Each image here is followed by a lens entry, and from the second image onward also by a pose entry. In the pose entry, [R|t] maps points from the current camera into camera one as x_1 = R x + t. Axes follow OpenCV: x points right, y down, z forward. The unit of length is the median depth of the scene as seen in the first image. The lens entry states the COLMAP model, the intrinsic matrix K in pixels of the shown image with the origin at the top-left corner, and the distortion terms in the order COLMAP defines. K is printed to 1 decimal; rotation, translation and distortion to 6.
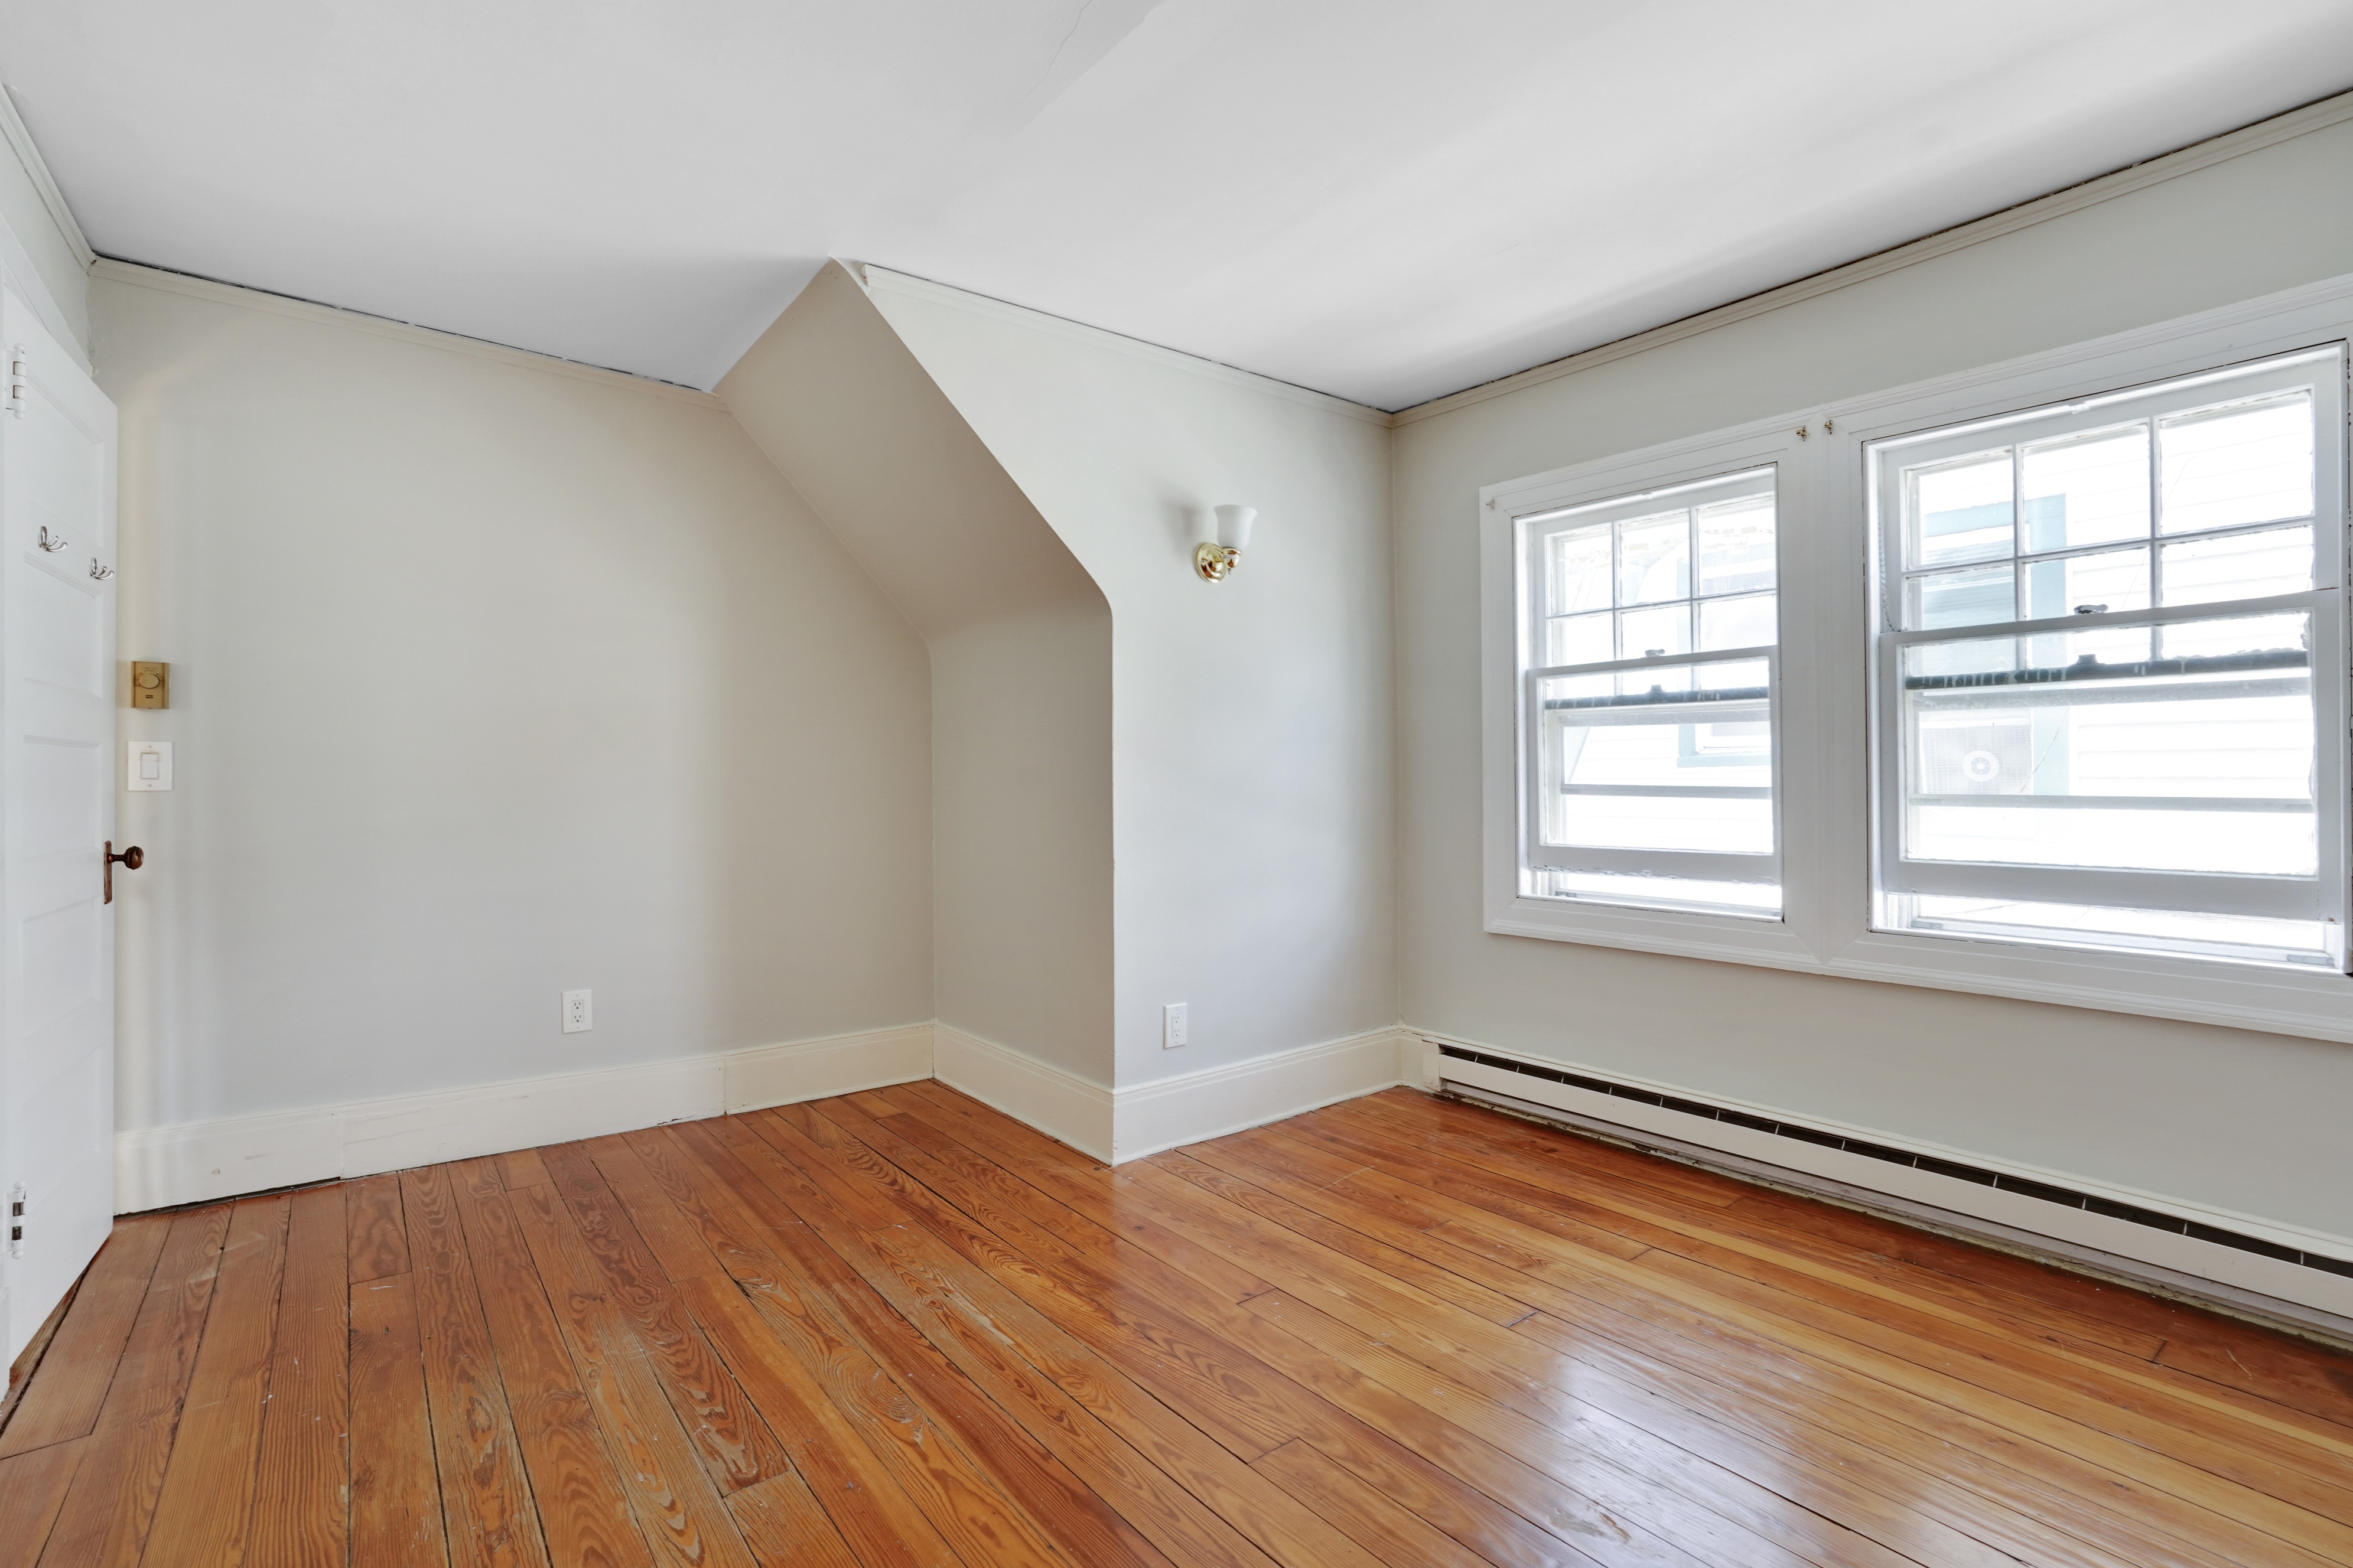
lens RADIAL K [[1078.6, 0, 1163.5], [0, 1078.6, 766.0], [0, 0, 1]] dist [-0.043078, 0.020477]
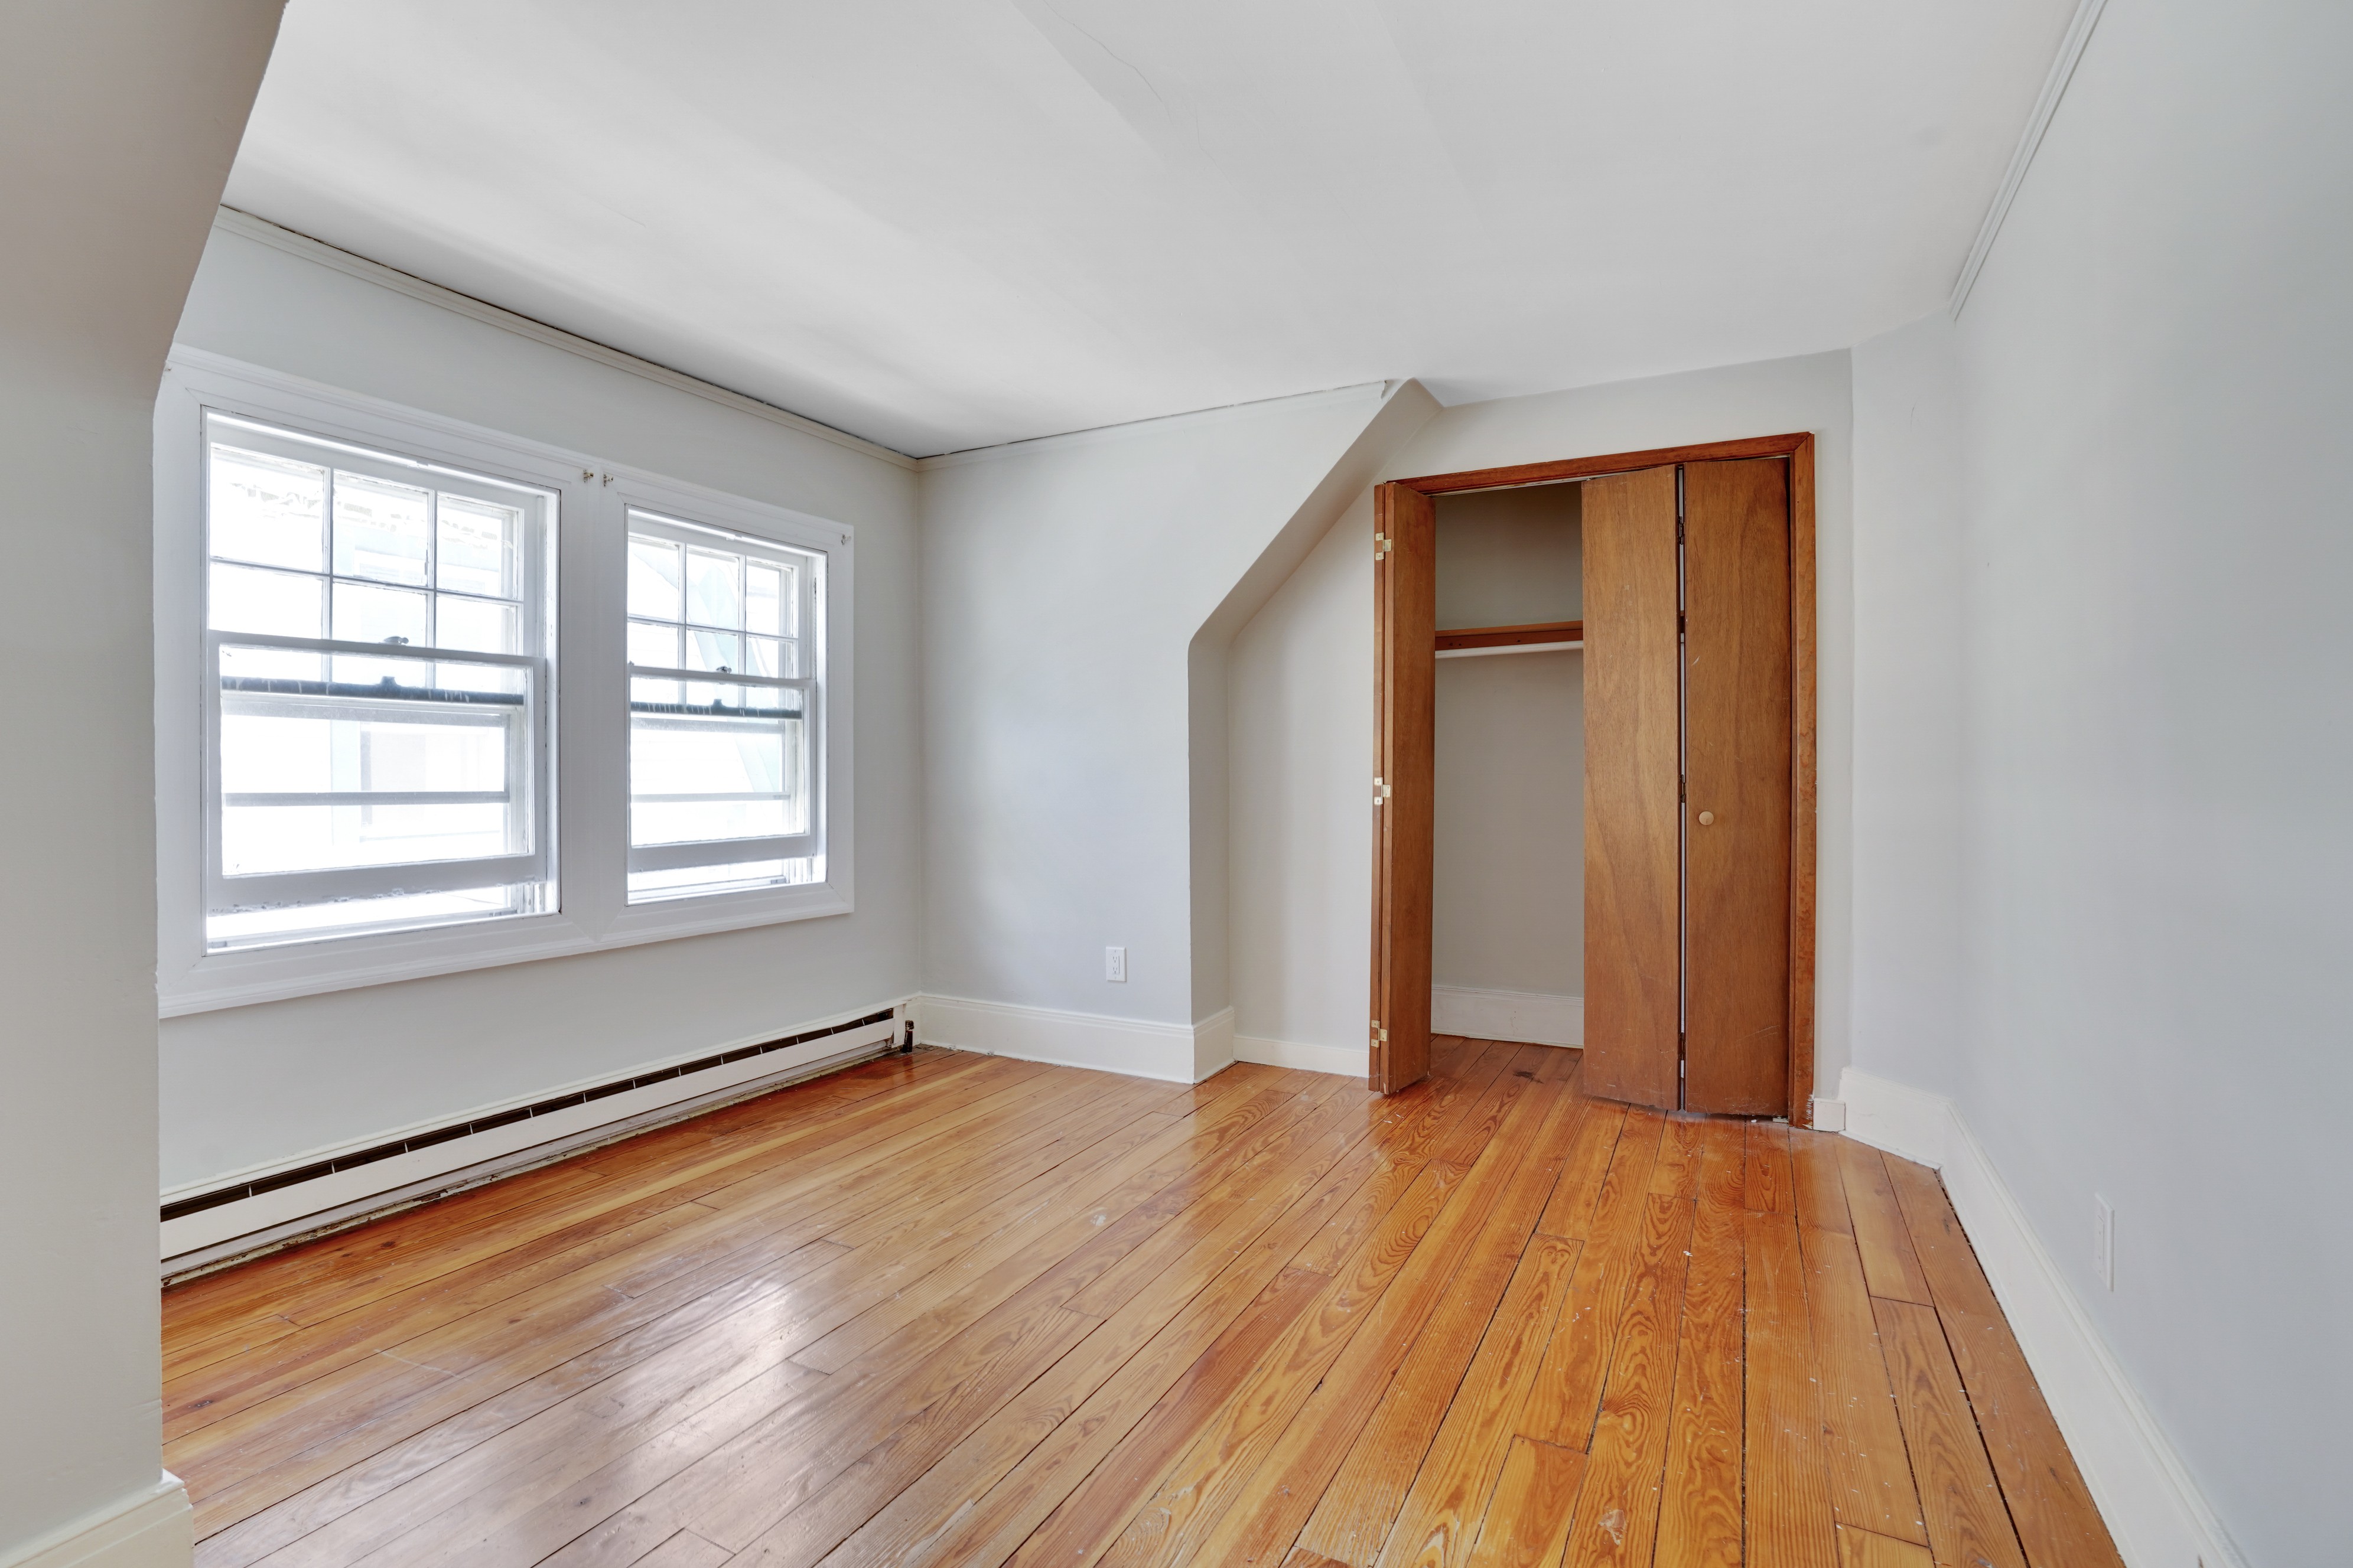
lens RADIAL K [[1073.9, 0, 1176.5], [0, 1073.9, 784.0], [0, 0, 1]] dist [-0.059677, 0.027030]
pose [[-0.403398, -0.000590, 0.915024, -0.698044], [-0.000847, 1.000000, 0.000271, 0.013581], [-0.915024, -0.000666, -0.403398, 0.906035]]
